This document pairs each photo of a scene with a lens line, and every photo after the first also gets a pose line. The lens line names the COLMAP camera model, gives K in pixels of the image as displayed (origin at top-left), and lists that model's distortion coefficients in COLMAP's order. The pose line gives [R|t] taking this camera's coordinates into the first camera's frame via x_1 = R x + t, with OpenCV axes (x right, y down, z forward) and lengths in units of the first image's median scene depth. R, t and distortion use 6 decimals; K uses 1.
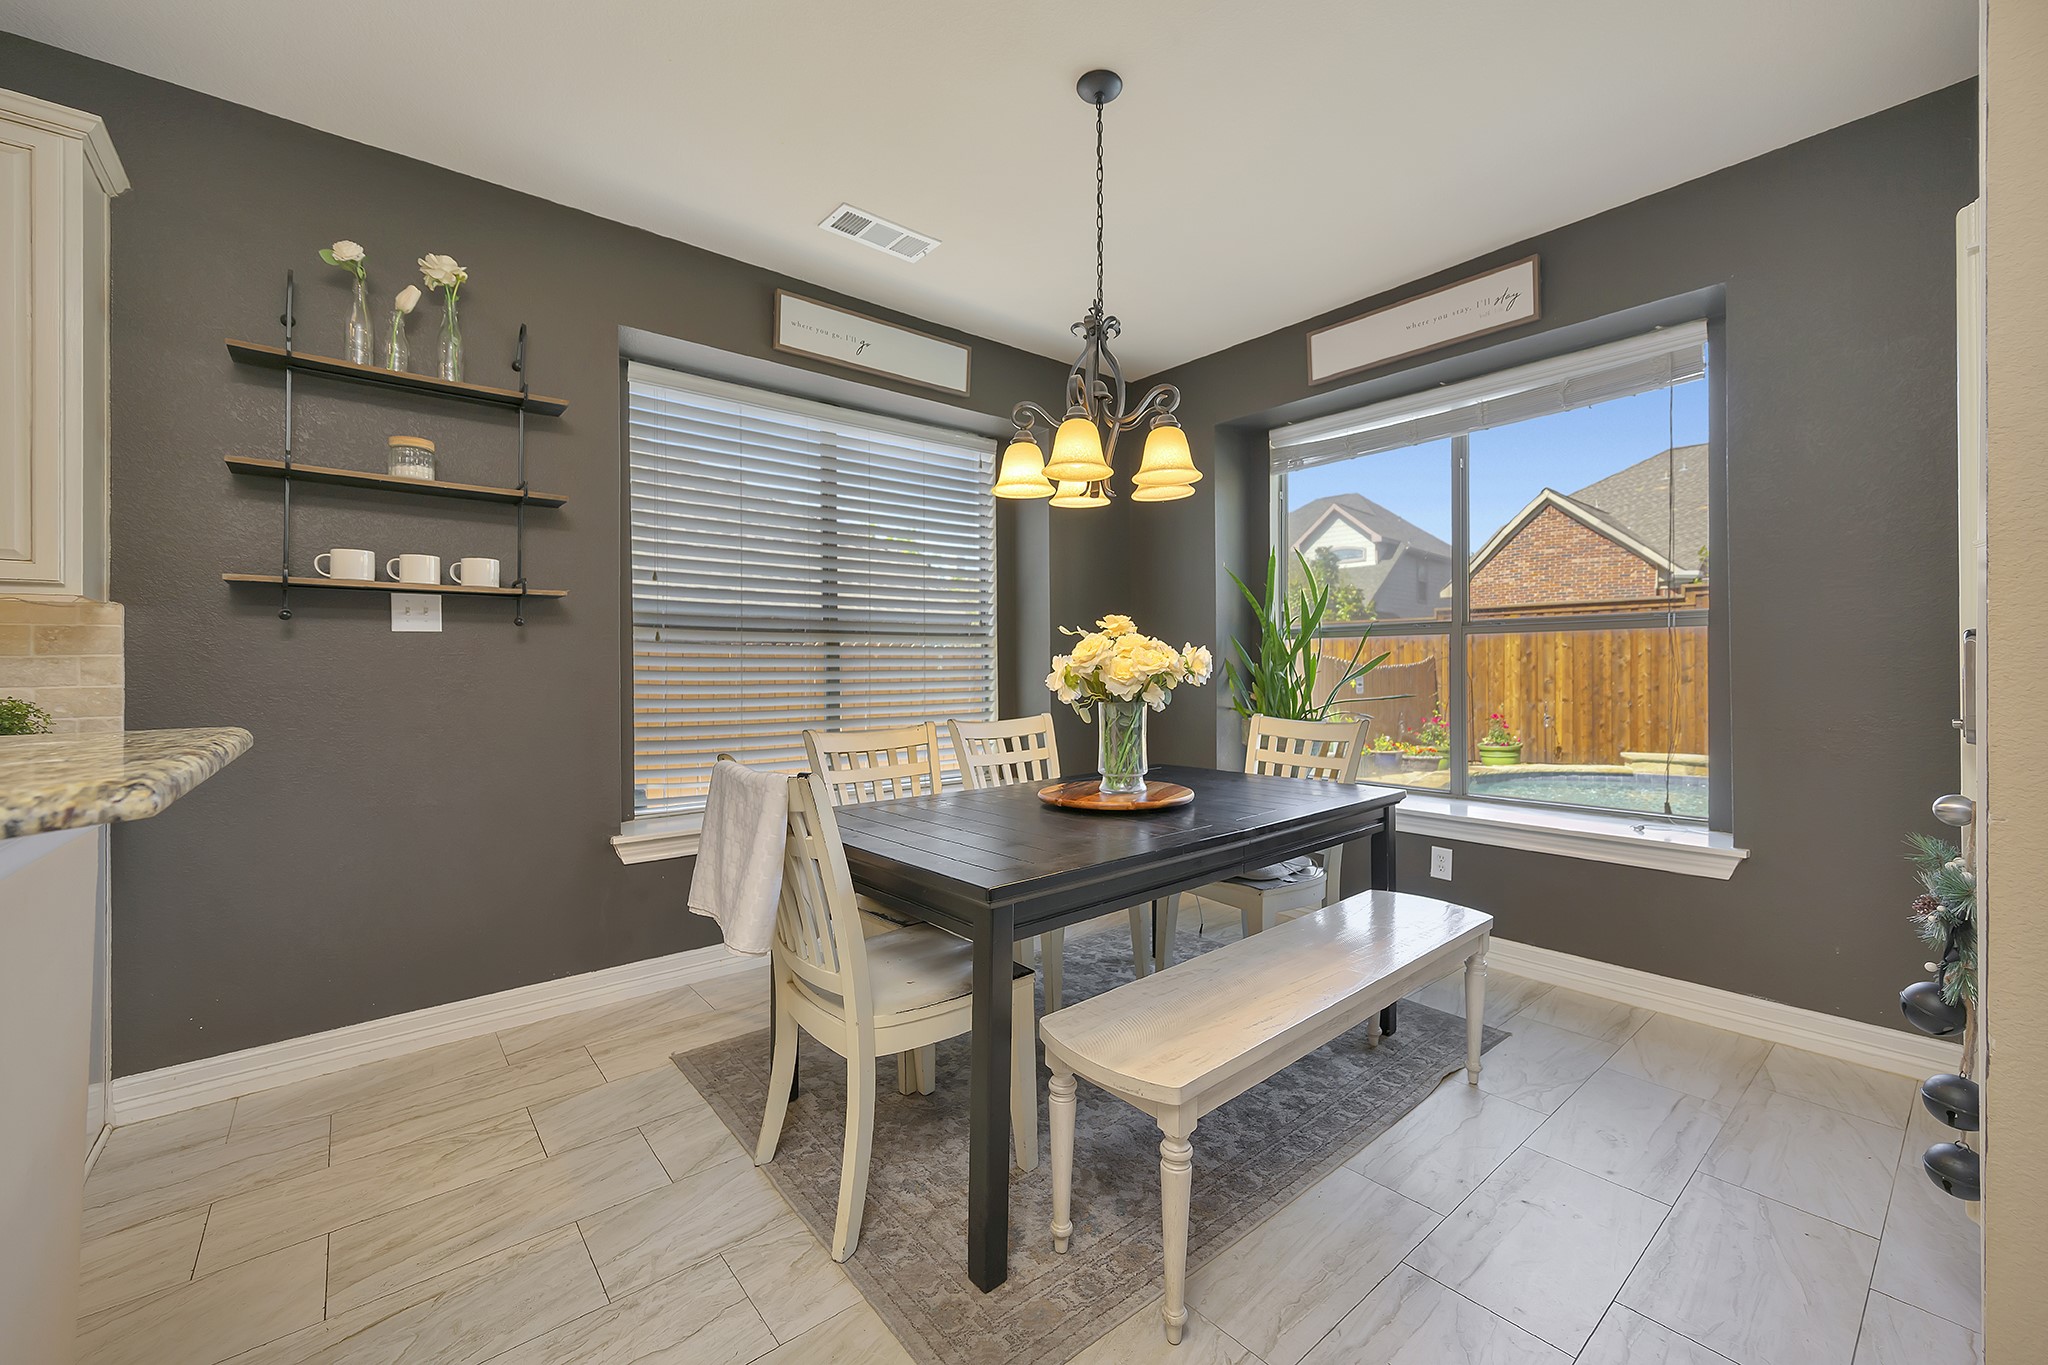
lens RADIAL K [[817.2, 0, 1015.6], [0, 817.2, 664.2], [0, 0, 1]] dist [0.001706, 0.000077]
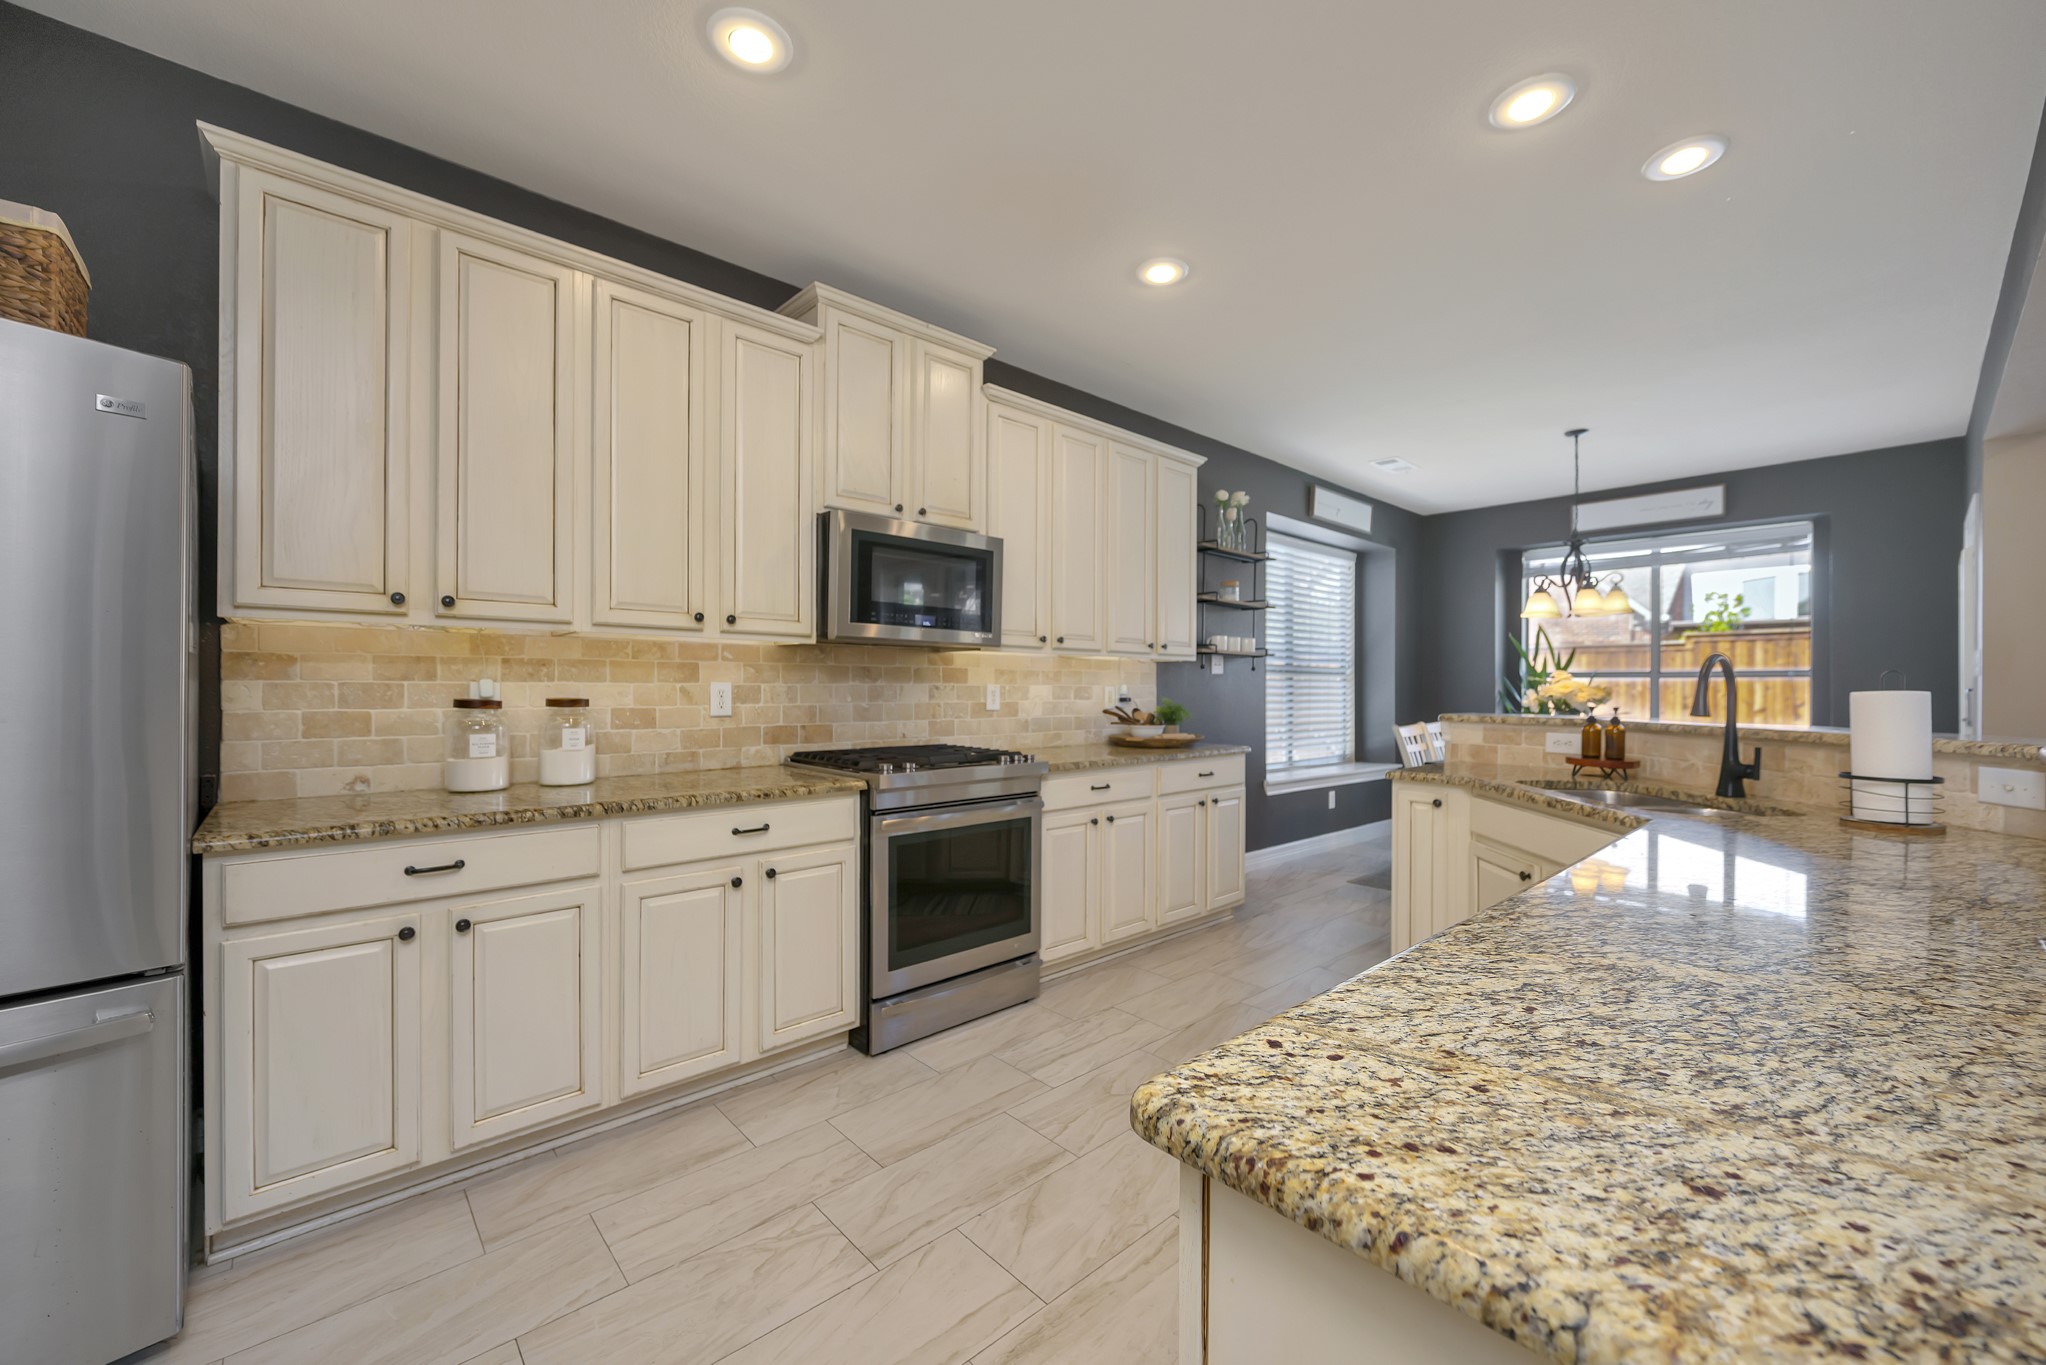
lens RADIAL K [[804.8, 0, 990.7], [0, 804.8, 691.7], [0, 0, 1]] dist [-0.001006, -0.000123]
pose [[0.999168, 0.010420, 0.039420, -1.077966], [-0.010582, 0.999936, 0.003909, 0.003464], [-0.039377, -0.004323, 0.999215, -0.766778]]
